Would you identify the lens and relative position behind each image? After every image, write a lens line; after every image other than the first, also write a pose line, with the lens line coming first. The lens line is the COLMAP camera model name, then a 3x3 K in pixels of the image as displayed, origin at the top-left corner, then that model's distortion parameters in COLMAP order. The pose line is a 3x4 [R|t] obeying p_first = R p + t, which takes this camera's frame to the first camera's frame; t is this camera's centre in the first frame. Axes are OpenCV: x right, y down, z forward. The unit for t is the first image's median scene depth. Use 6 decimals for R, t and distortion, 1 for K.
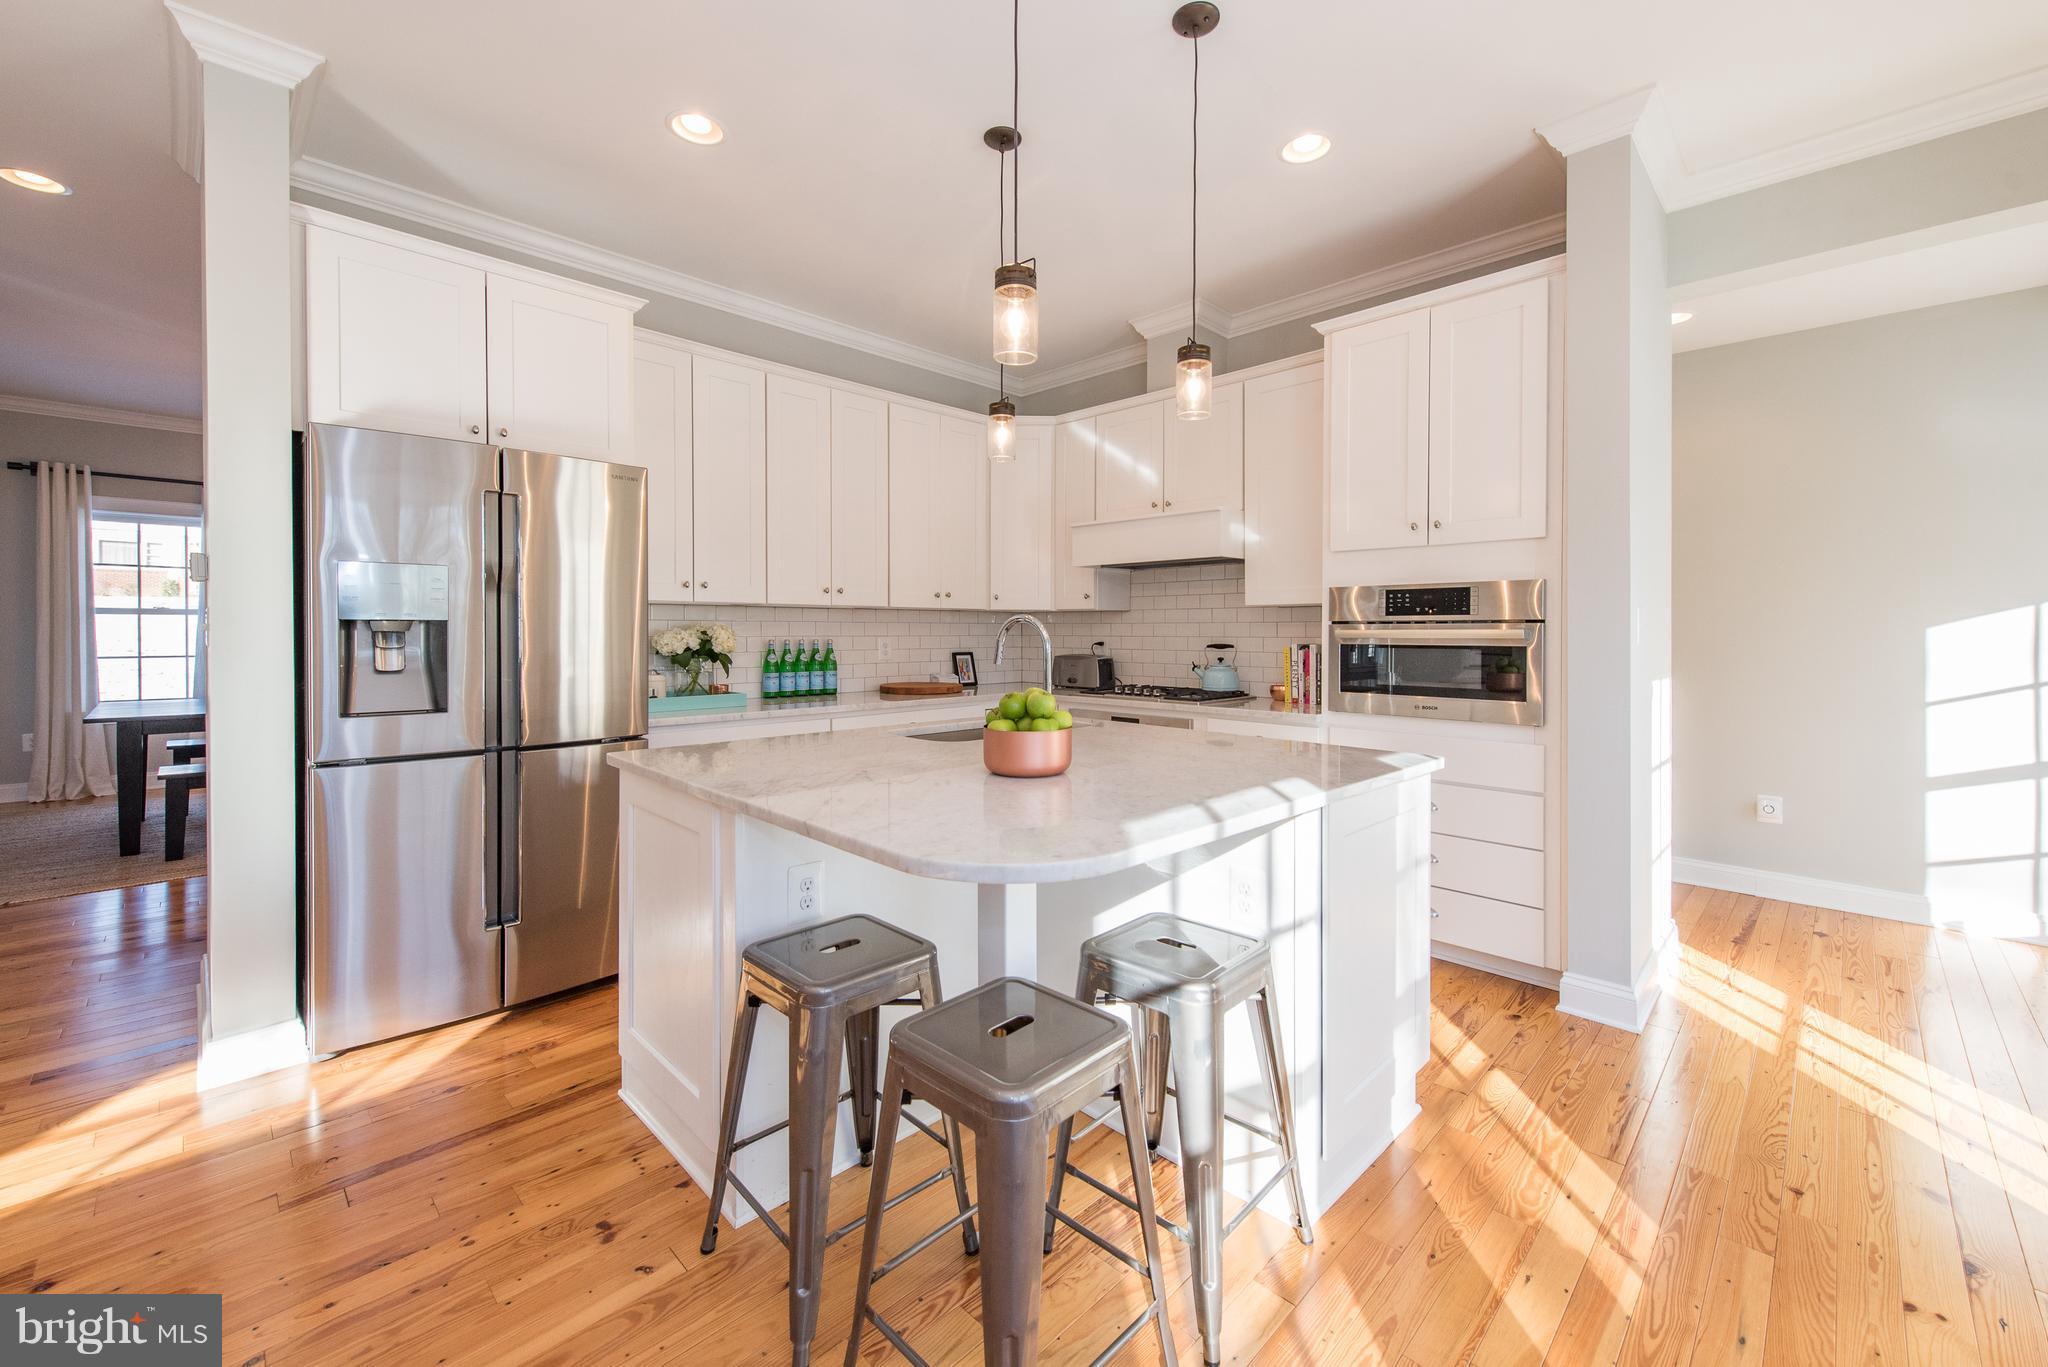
lens RADIAL K [[815.0, 0, 1037.7], [0, 815.0, 630.2], [0, 0, 1]] dist [0.013751, -0.000186]
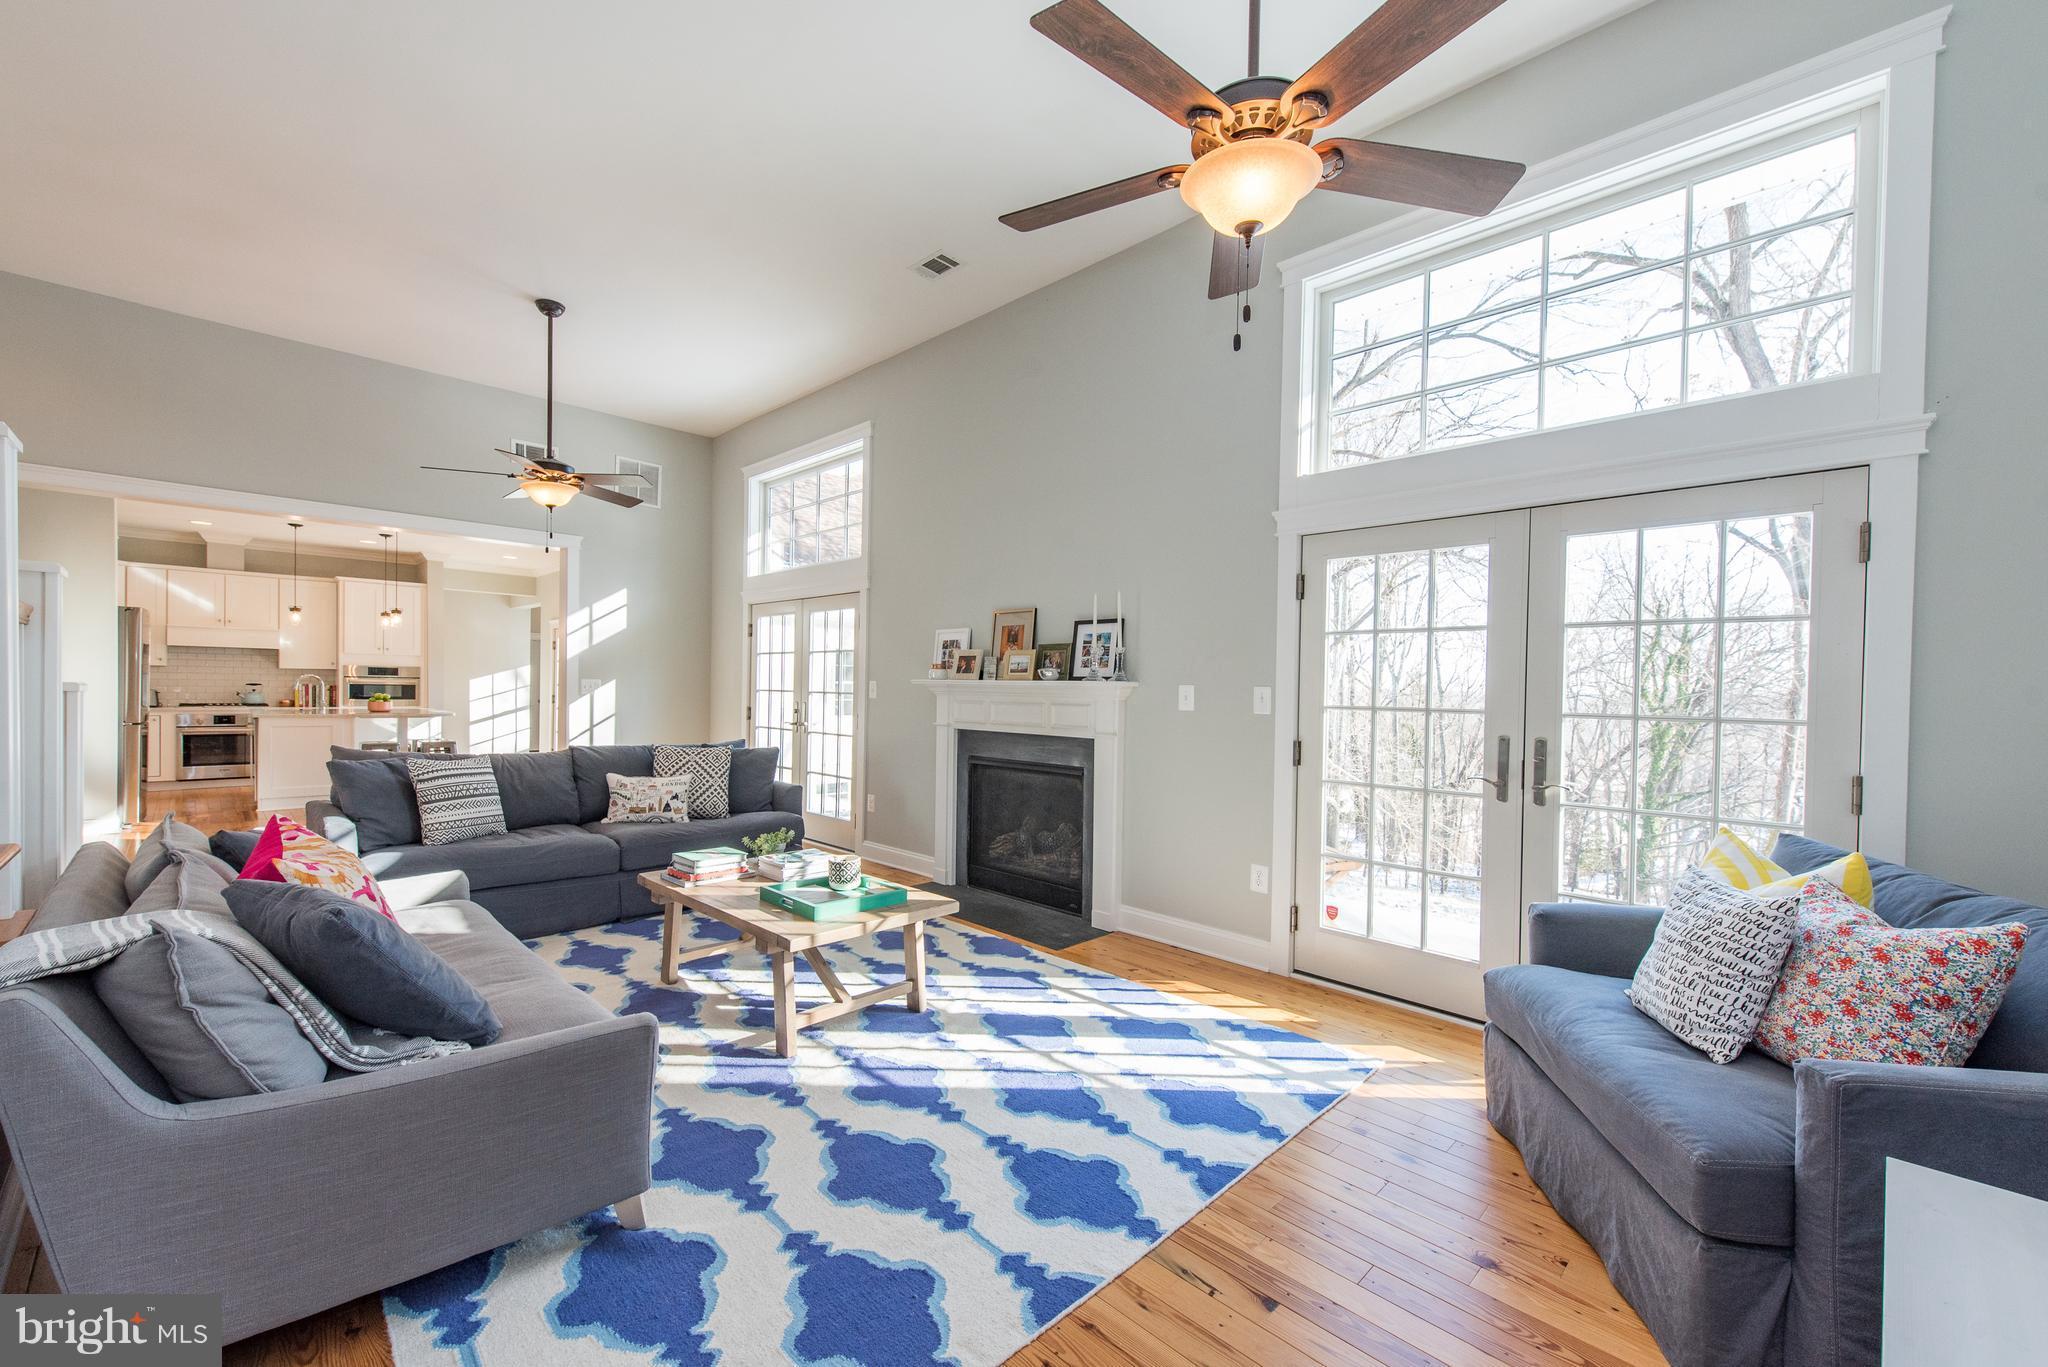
lens RADIAL K [[815.0, 0, 1007.2], [0, 815.0, 698.6], [0, 0, 1]] dist [0.013751, -0.000186]
pose [[0.017162, -0.013495, 0.999762, -2.093995], [-0.020493, 0.999694, 0.013846, -0.016080], [-0.999643, -0.020726, 0.016880, -1.191211]]
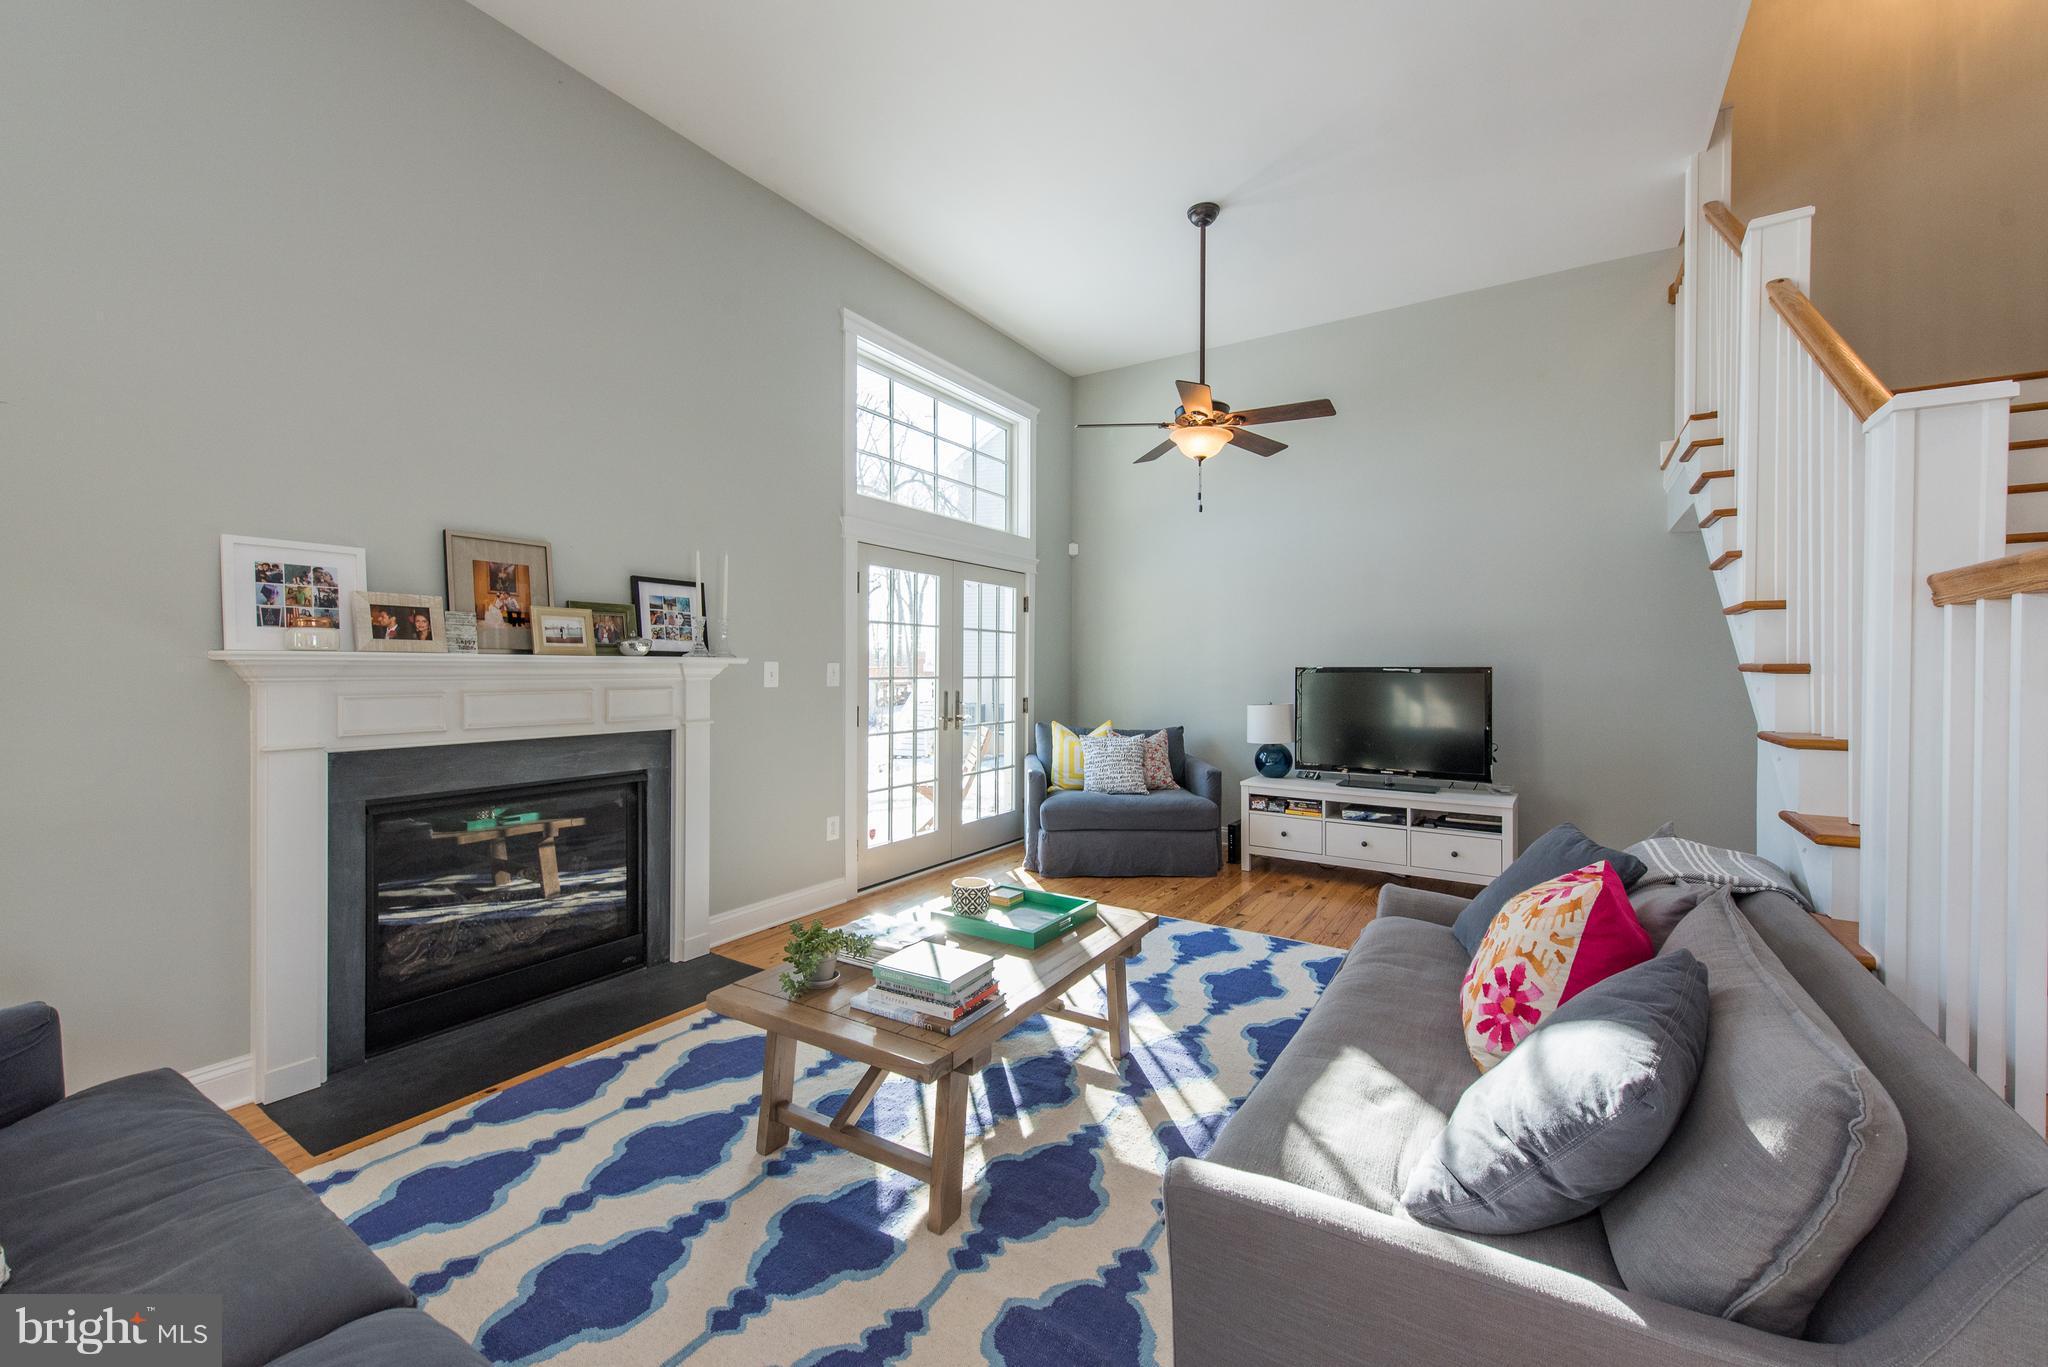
lens RADIAL K [[815.0, 0, 1033.1], [0, 815.0, 668.2], [0, 0, 1]] dist [0.013751, -0.000186]
pose [[-0.976572, -0.007882, -0.215044, -1.223261], [-0.007936, 0.999968, -0.000612, -0.017009], [0.215042, 0.001109, -0.976604, -0.389619]]
